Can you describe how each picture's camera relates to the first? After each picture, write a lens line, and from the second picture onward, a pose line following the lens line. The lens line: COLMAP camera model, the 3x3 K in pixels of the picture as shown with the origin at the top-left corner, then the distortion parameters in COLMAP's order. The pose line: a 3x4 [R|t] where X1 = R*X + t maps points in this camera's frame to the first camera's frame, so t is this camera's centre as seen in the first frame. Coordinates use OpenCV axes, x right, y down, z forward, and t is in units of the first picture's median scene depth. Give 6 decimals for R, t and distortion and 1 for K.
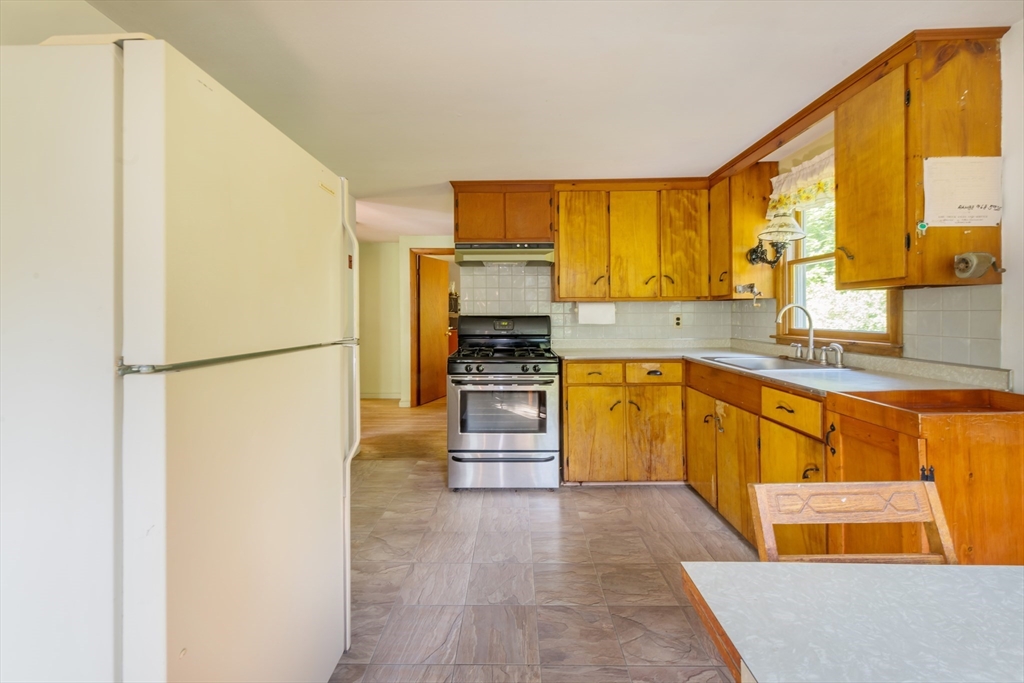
lens RADIAL K [[408.7, 0, 512.3], [0, 408.7, 309.9], [0, 0, 1]] dist [0.011539, -0.003342]
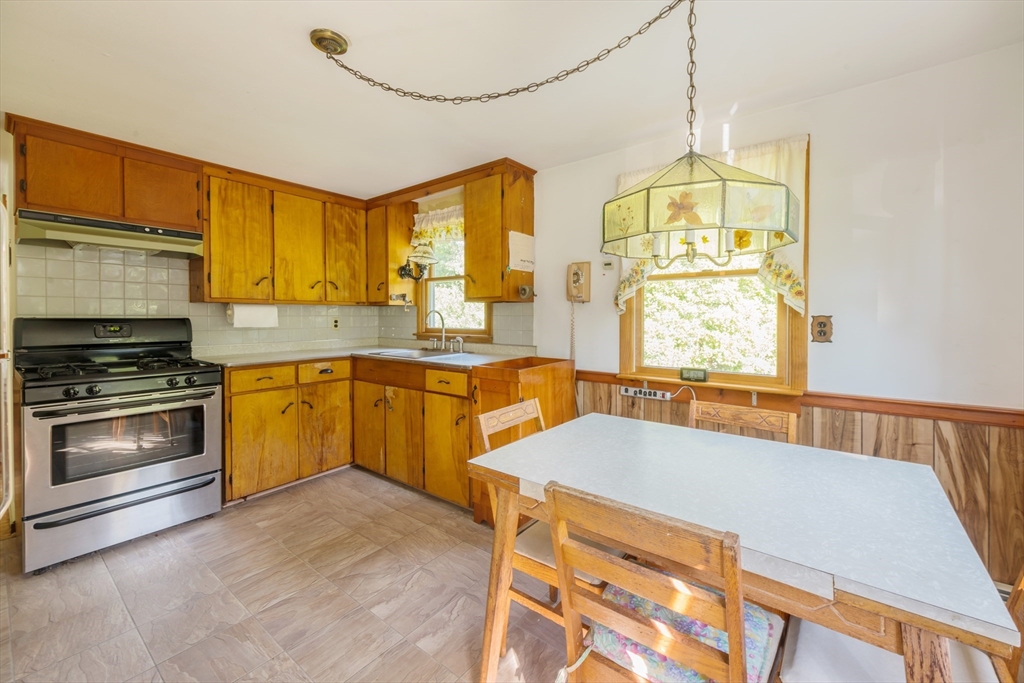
lens RADIAL K [[408.7, 0, 512.3], [0, 408.7, 309.9], [0, 0, 1]] dist [0.011539, -0.003342]
pose [[0.608708, 0.018260, 0.793184, -0.215712], [-0.011772, 0.999833, -0.013984, 0.000702], [-0.793307, -0.000825, 0.608822, -0.050501]]
